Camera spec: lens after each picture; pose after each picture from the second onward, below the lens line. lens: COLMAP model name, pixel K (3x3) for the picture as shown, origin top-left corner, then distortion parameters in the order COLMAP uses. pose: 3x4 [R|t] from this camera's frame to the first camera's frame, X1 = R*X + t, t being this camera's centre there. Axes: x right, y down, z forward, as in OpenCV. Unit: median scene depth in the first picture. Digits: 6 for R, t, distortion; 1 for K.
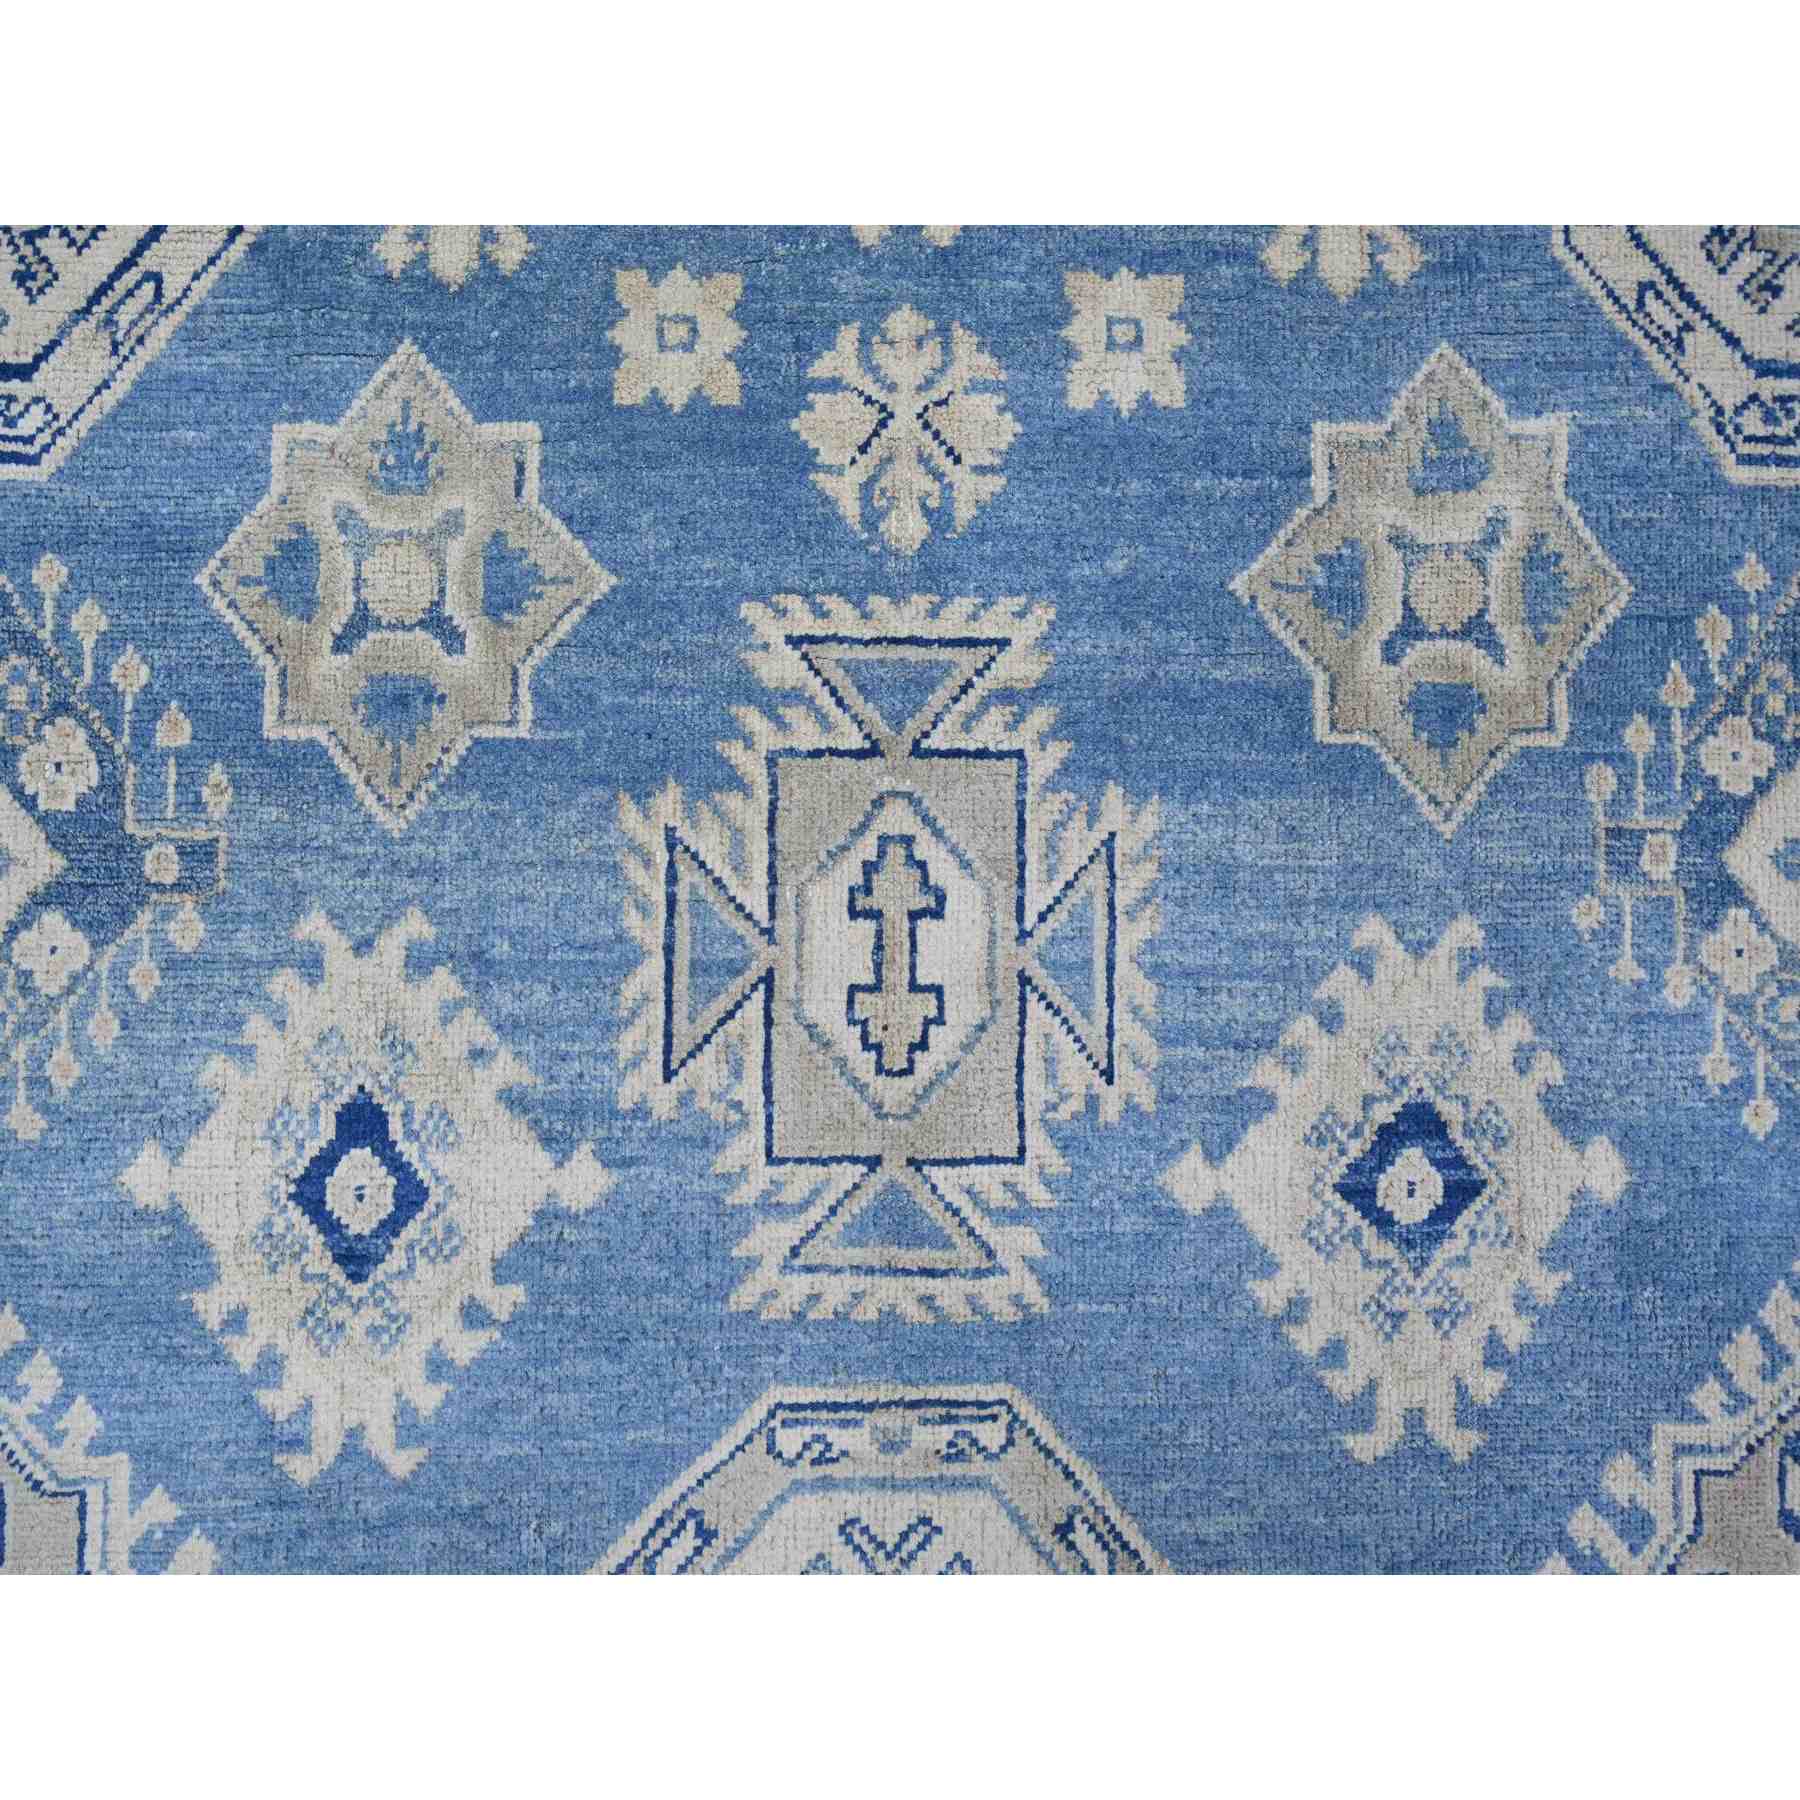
lens RADIAL K [[3029.9, 0, 900.0], [0, 3029.9, 900.0], [0, 0, 1]] dist [-0.474065, -0.144587]
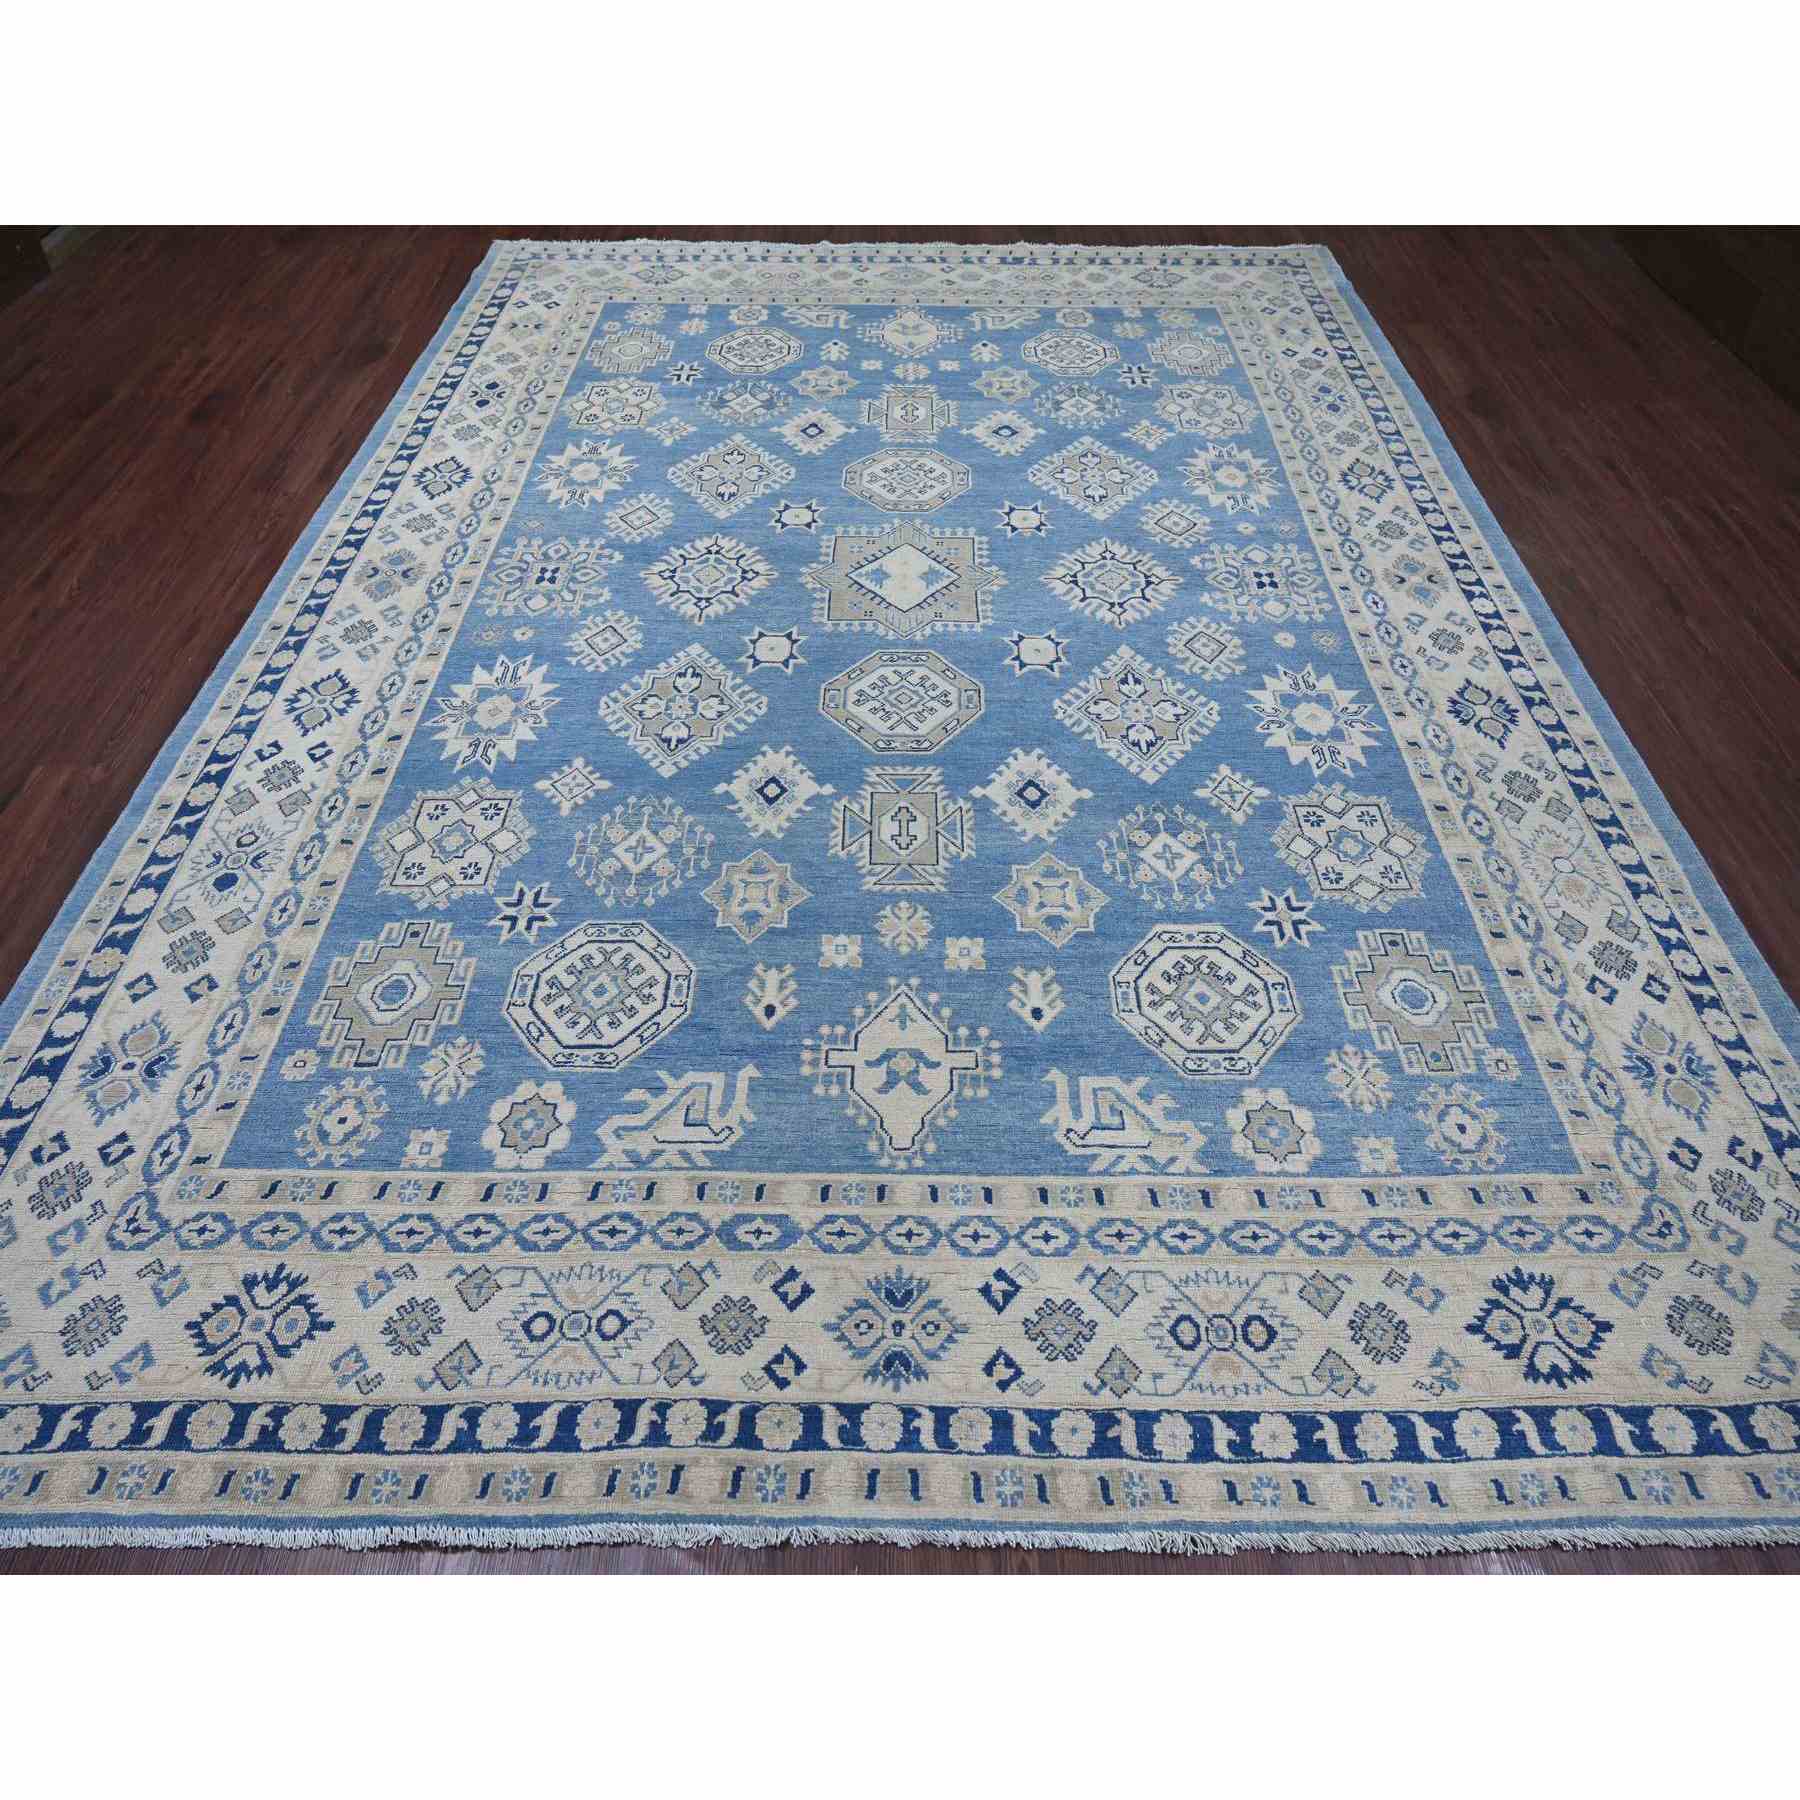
lens RADIAL K [[1078.1, 0, 900.0], [0, 1078.1, 900.0], [0, 0, 1]] dist [-0.008524, 0.000838]
pose [[0.999957, -0.002304, 0.009023, -0.018973], [0.007345, 0.790741, -0.612107, 0.922710], [-0.005725, 0.612147, 0.790723, -0.014467]]
